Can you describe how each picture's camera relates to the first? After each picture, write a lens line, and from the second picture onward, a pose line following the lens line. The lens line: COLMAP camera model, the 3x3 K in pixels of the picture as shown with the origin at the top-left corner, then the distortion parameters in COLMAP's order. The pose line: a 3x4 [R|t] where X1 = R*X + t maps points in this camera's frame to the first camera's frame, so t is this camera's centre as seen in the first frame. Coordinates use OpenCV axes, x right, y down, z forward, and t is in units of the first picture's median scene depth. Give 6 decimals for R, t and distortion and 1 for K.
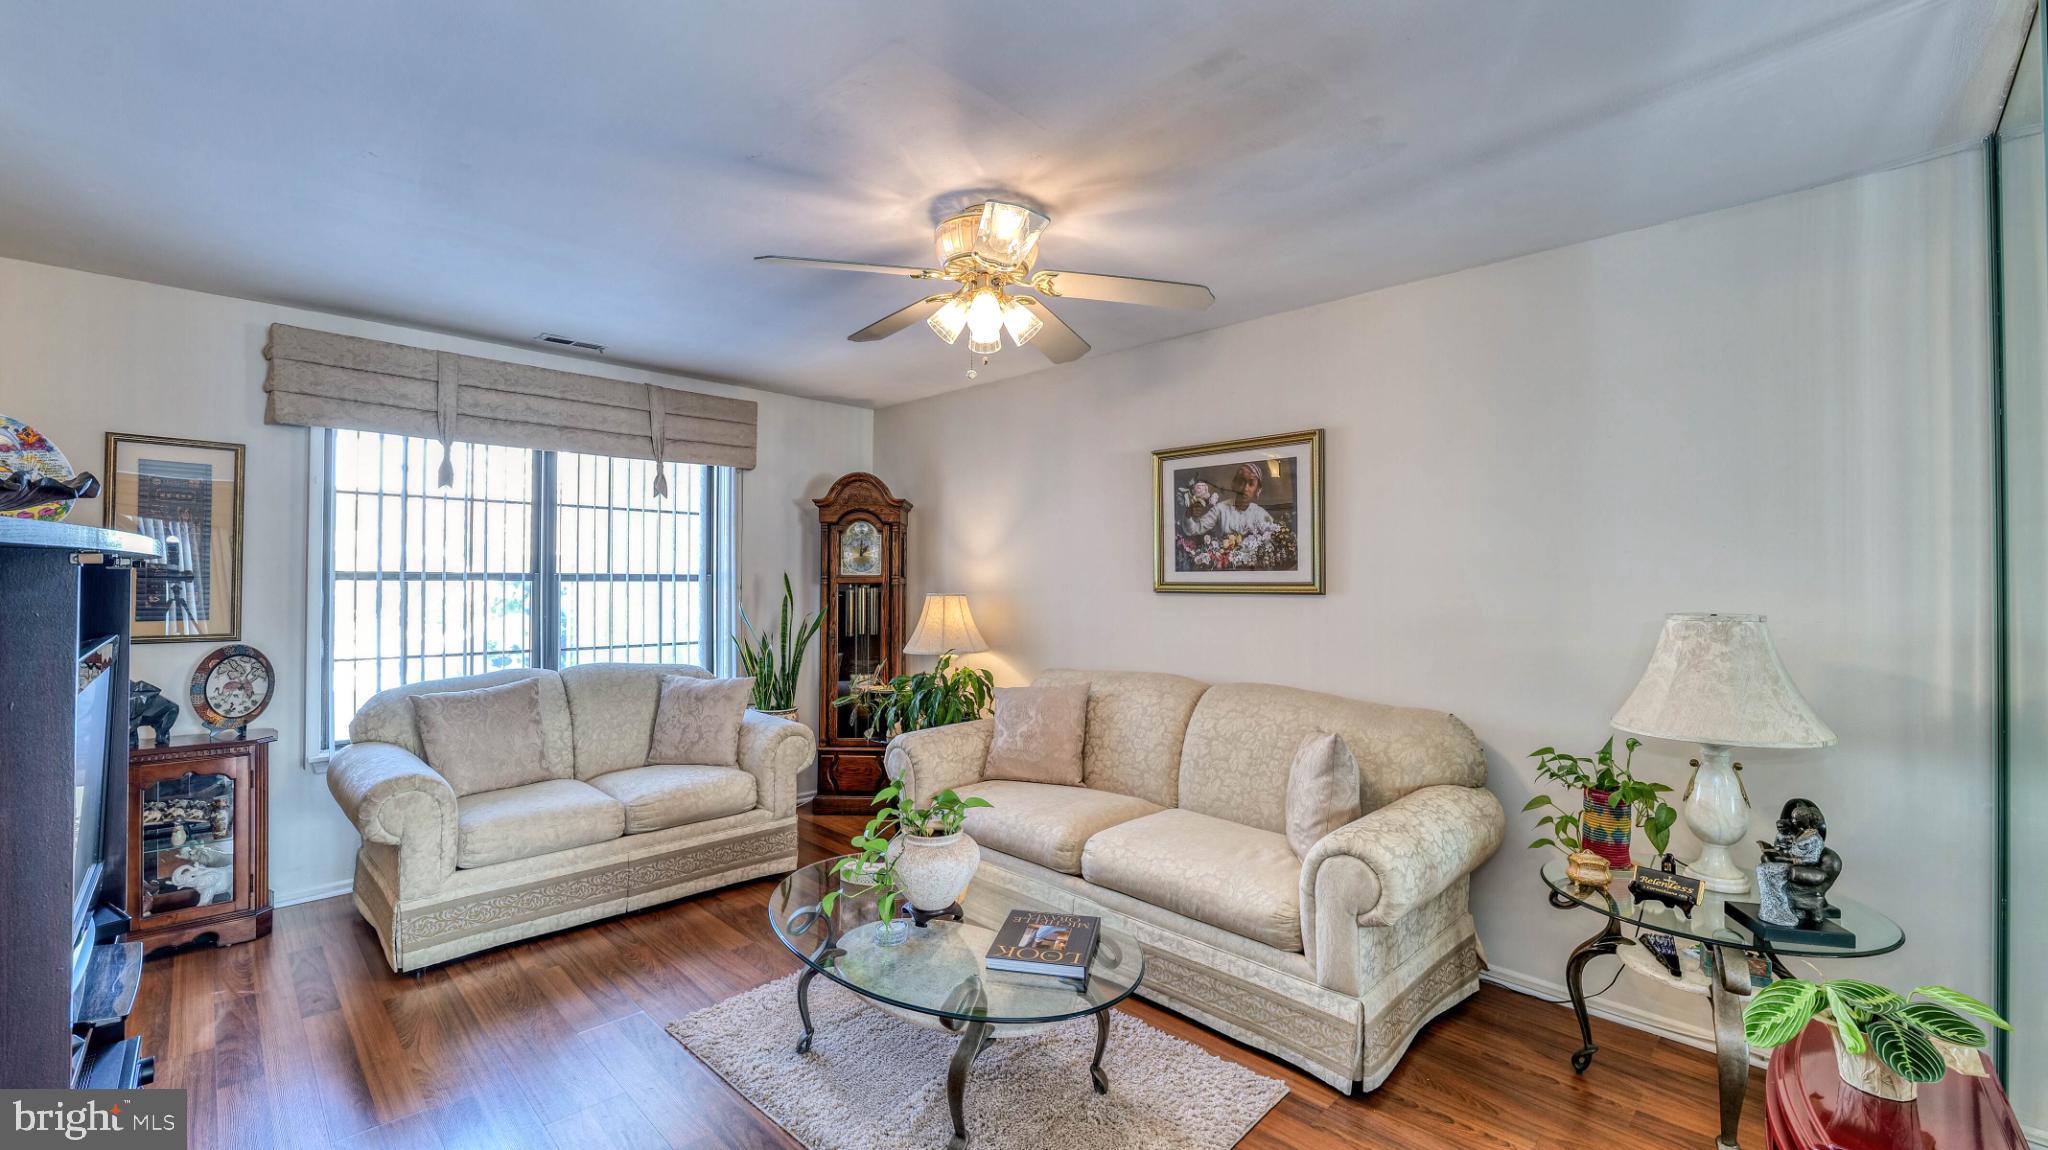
lens RADIAL K [[833.7, 0, 1007.2], [0, 833.7, 576.8], [0, 0, 1]] dist [-0.009139, -0.000171]
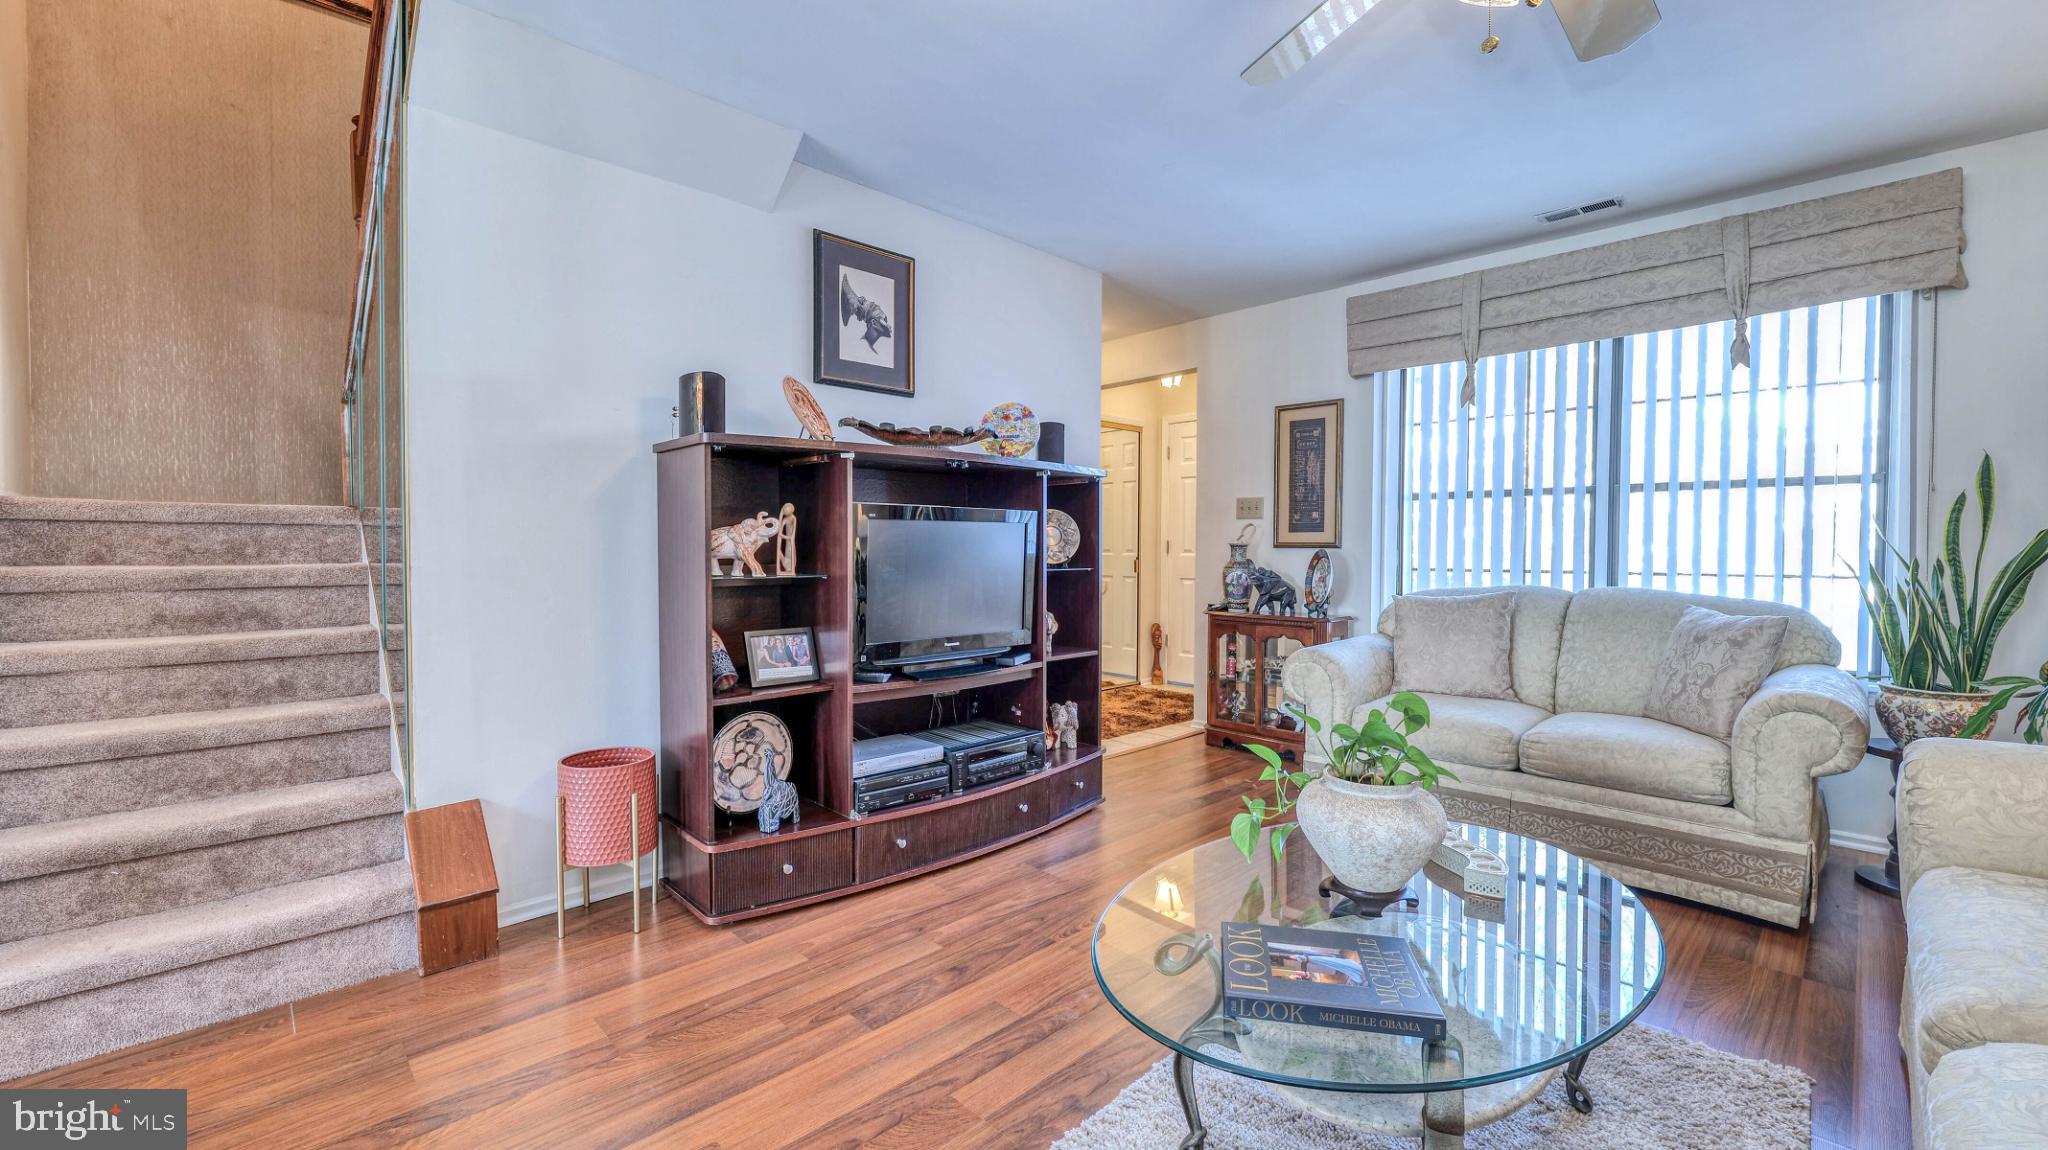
lens RADIAL K [[833.7, 0, 1022.5], [0, 833.7, 573.5], [0, 0, 1]] dist [-0.009139, -0.000171]
pose [[-0.005068, 0.024220, -0.999694, 0.369683], [0.003560, 0.999701, 0.024202, 0.076352], [0.999981, -0.003436, -0.005153, 0.452832]]
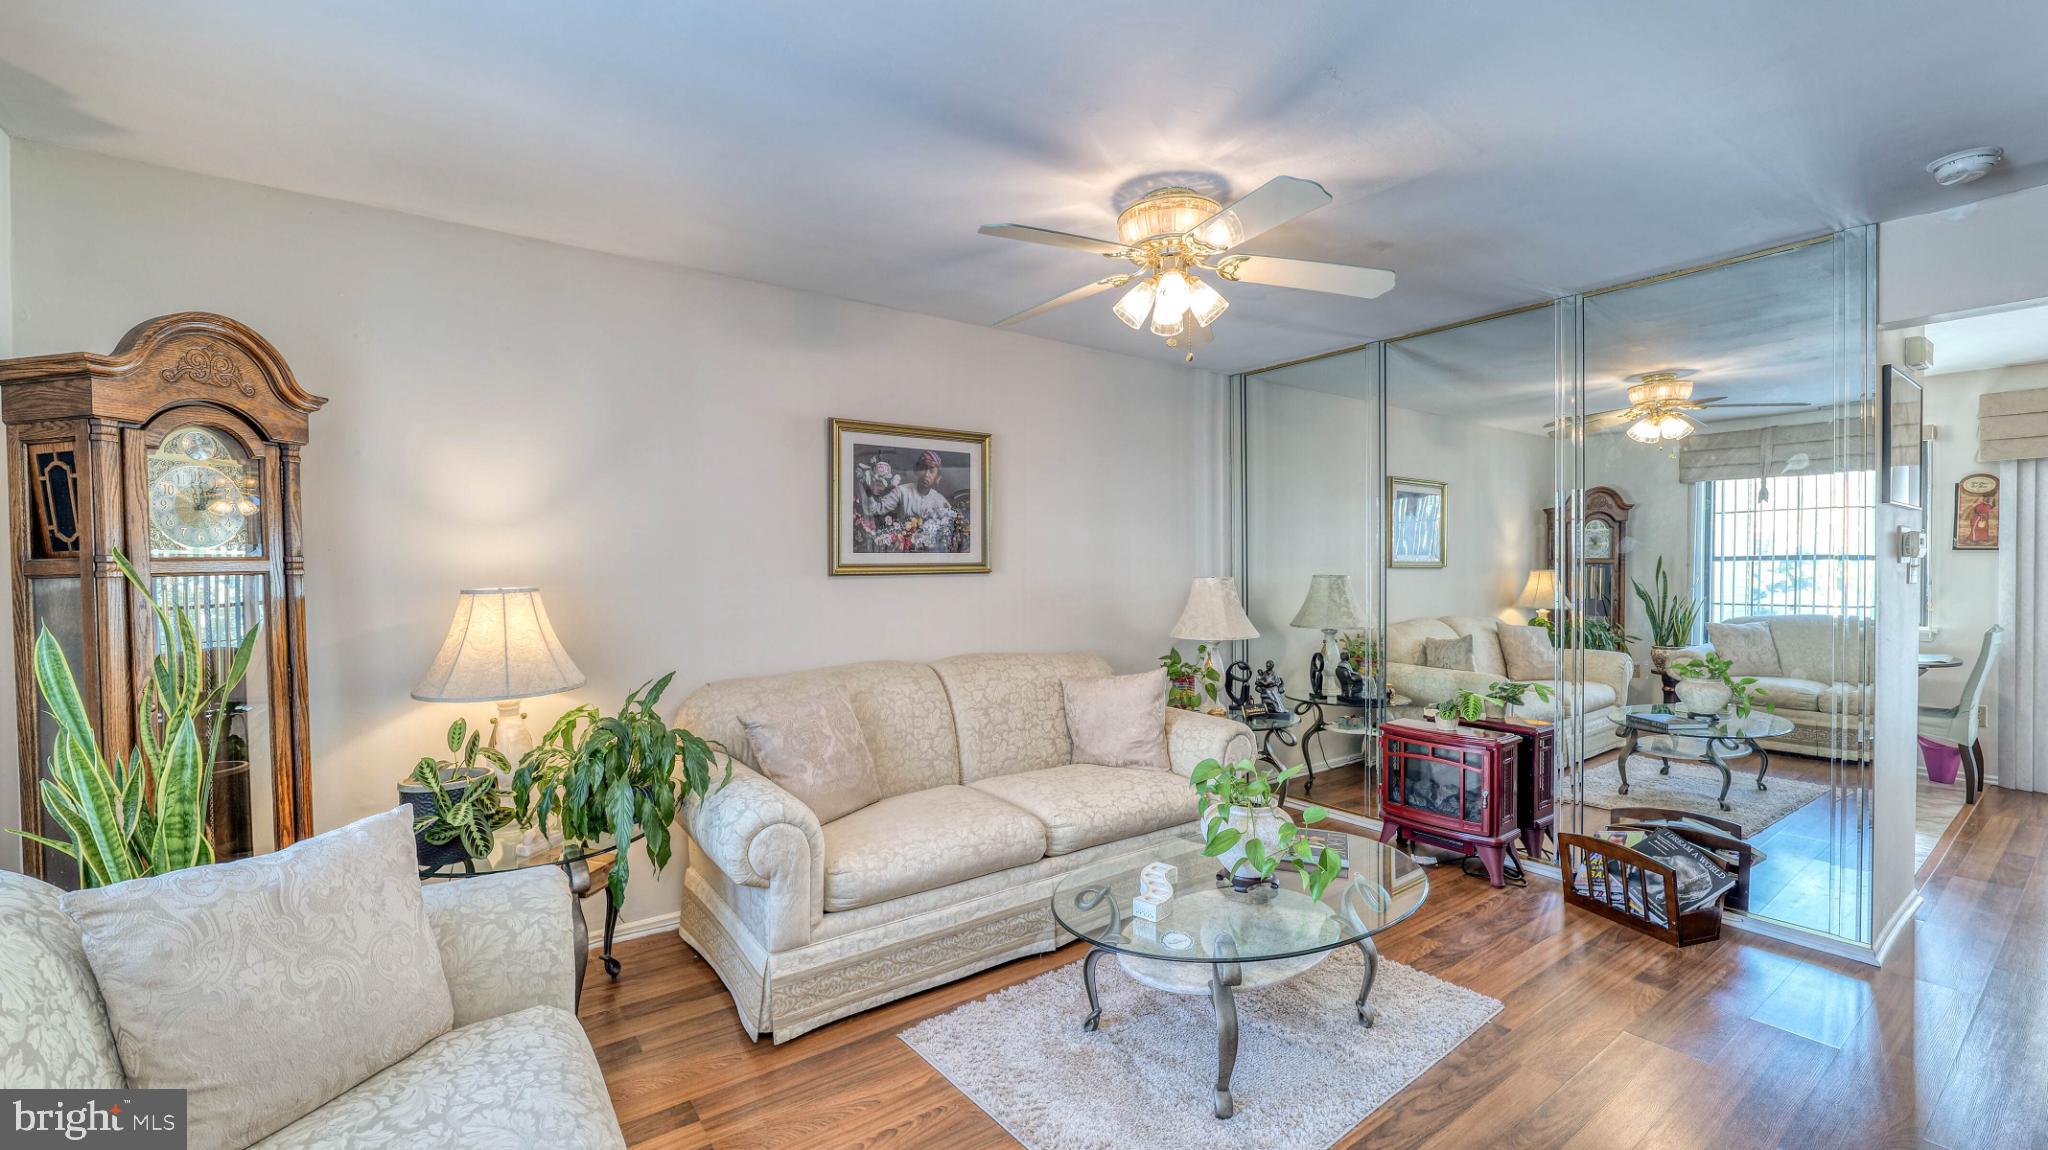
lens RADIAL K [[833.7, 0, 1021.2], [0, 833.7, 575.5], [0, 0, 1]] dist [-0.009139, -0.000171]
pose [[0.136156, -0.021630, 0.990451, -0.726955], [0.002169, 0.999766, 0.021535, -0.000649], [-0.990685, -0.000784, 0.136171, 0.719714]]
